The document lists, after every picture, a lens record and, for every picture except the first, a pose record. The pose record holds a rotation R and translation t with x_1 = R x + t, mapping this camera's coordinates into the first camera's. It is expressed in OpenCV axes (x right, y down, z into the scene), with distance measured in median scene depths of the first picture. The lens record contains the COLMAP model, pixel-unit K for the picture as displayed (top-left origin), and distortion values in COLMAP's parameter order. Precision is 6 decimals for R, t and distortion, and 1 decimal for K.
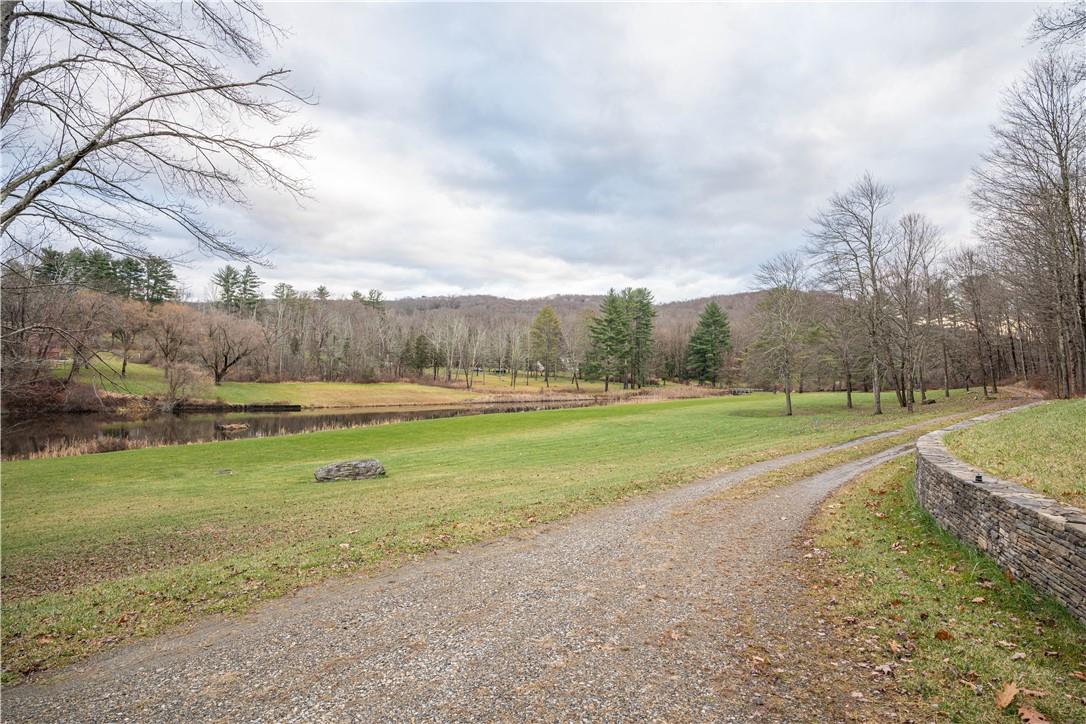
lens RADIAL K [[600.3, 0, 543.1], [0, 600.3, 359.1], [0, 0, 1]] dist [-0.006212, 0.000011]
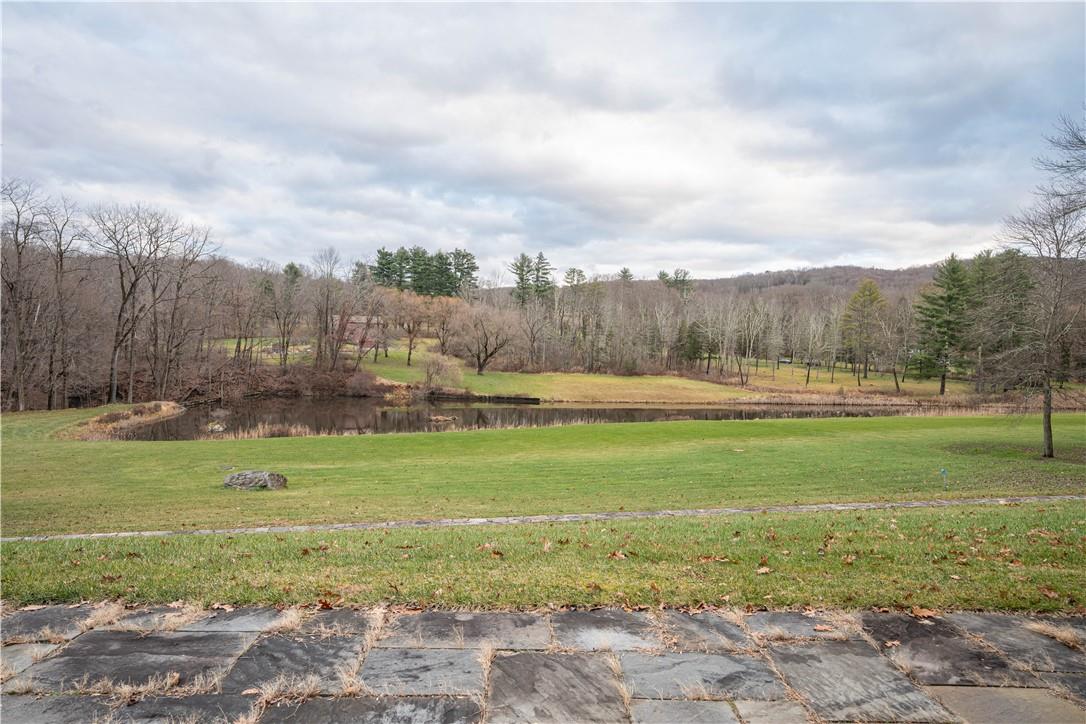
lens RADIAL K [[679.9, 0, 543.0], [0, 679.9, 360.2], [0, 0, 1]] dist [-0.043500, 0.001397]
pose [[0.856946, 0.015038, -0.515186, 0.115644], [-0.002355, 0.999678, 0.025263, -0.008380], [0.515400, -0.020436, 0.856706, 0.049384]]
